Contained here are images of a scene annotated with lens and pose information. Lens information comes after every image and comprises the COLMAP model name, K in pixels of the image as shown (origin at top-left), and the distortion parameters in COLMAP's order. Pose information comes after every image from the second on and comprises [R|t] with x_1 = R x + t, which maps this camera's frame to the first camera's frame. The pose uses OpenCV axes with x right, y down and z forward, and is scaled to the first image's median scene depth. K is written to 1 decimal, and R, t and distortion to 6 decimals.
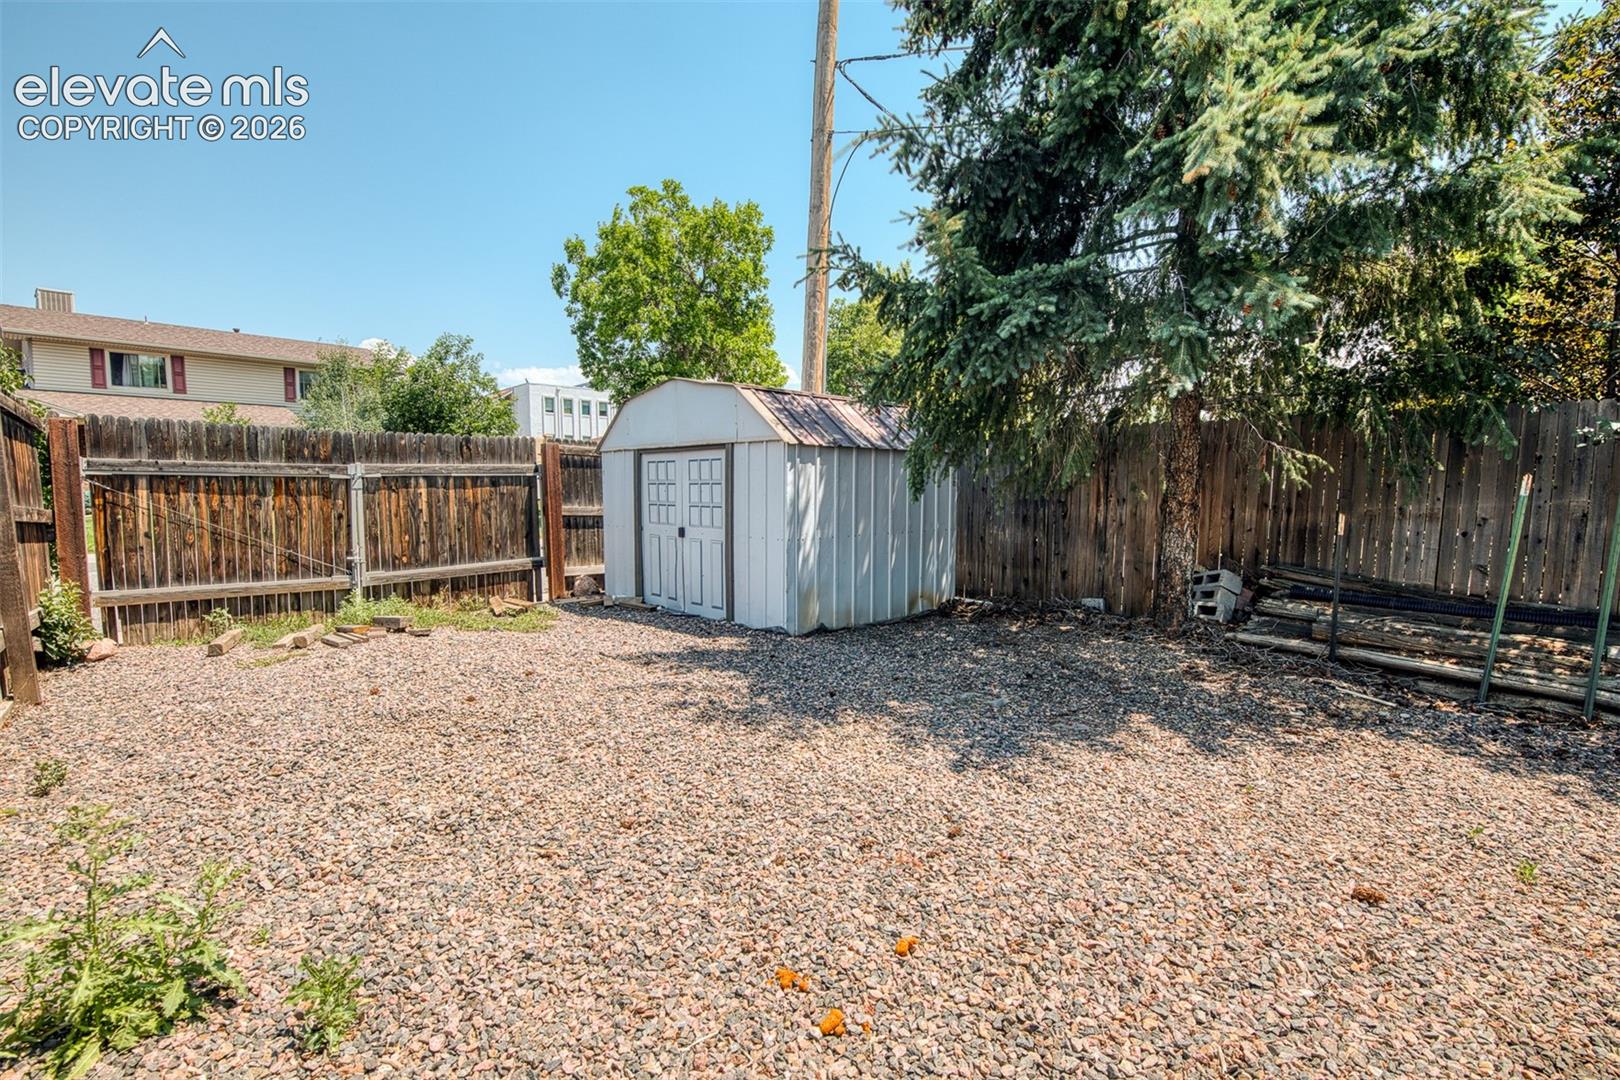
lens RADIAL K [[714.0, 0, 816.5], [0, 714.0, 549.0], [0, 0, 1]] dist [-0.004154, -0.000864]
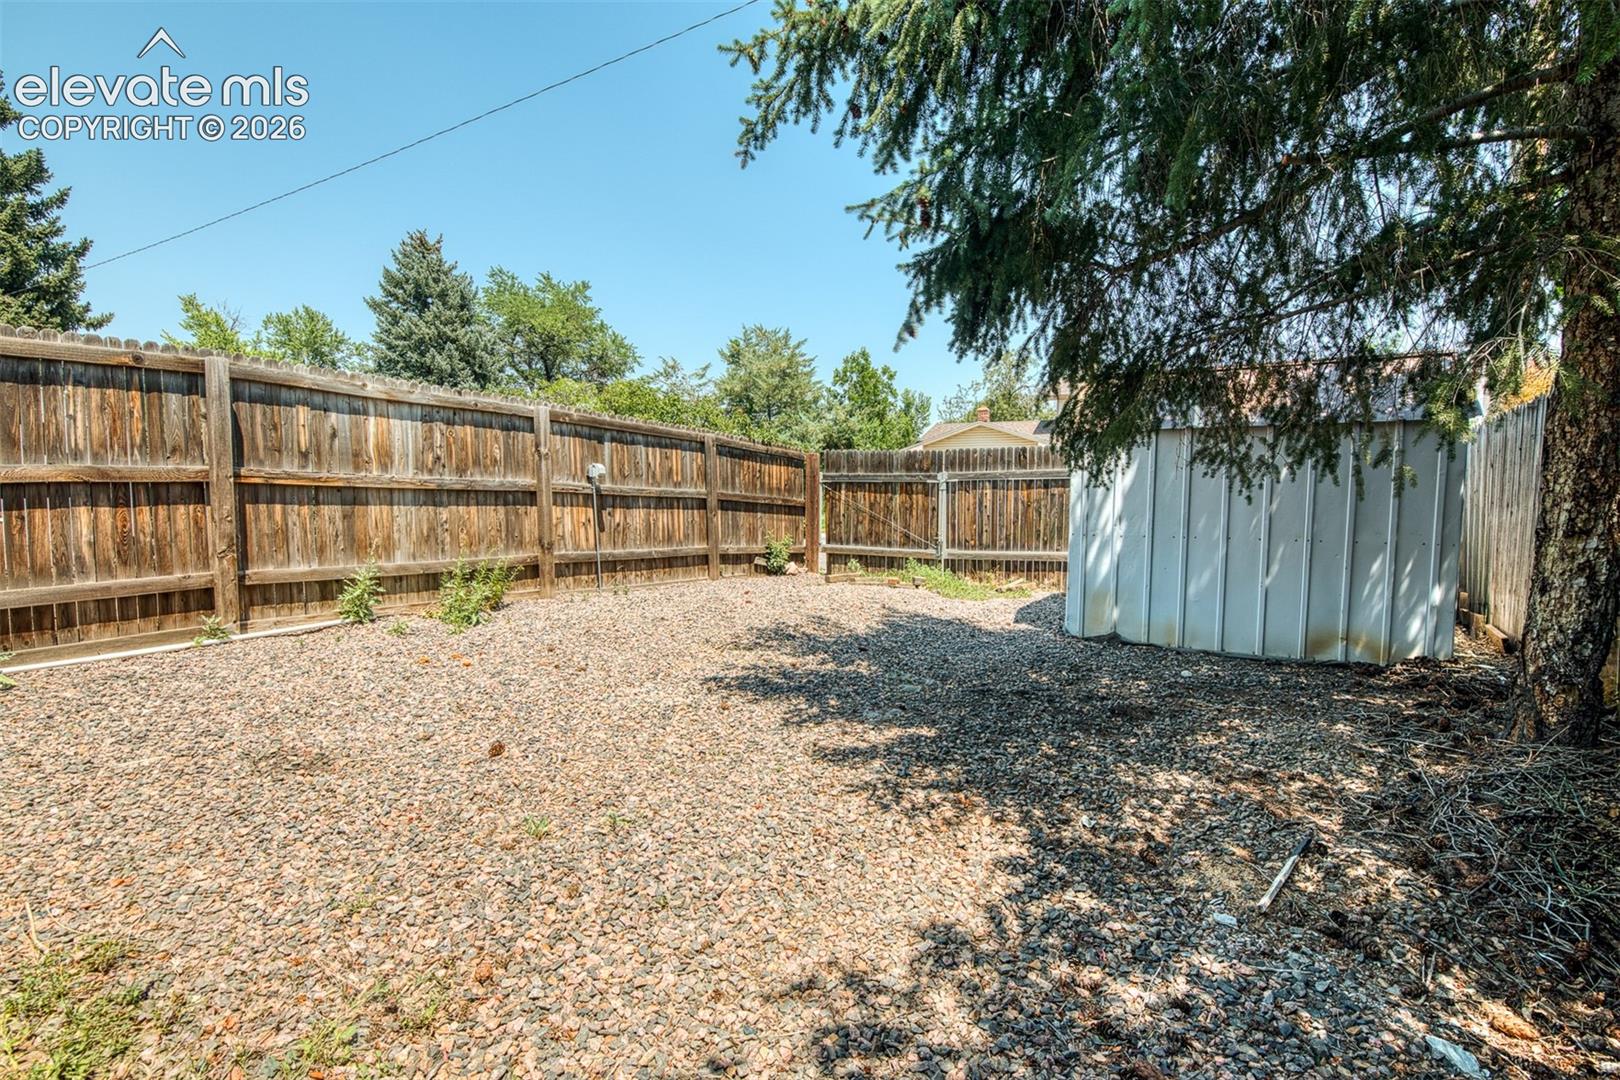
lens RADIAL K [[714.0, 0, 820.2], [0, 714.0, 539.3], [0, 0, 1]] dist [-0.004154, -0.000864]
pose [[0.312178, 0.052525, -0.948571, 0.656705], [-0.090781, 0.995551, 0.025250, 0.000490], [0.945676, 0.078230, 0.315557, 0.333085]]
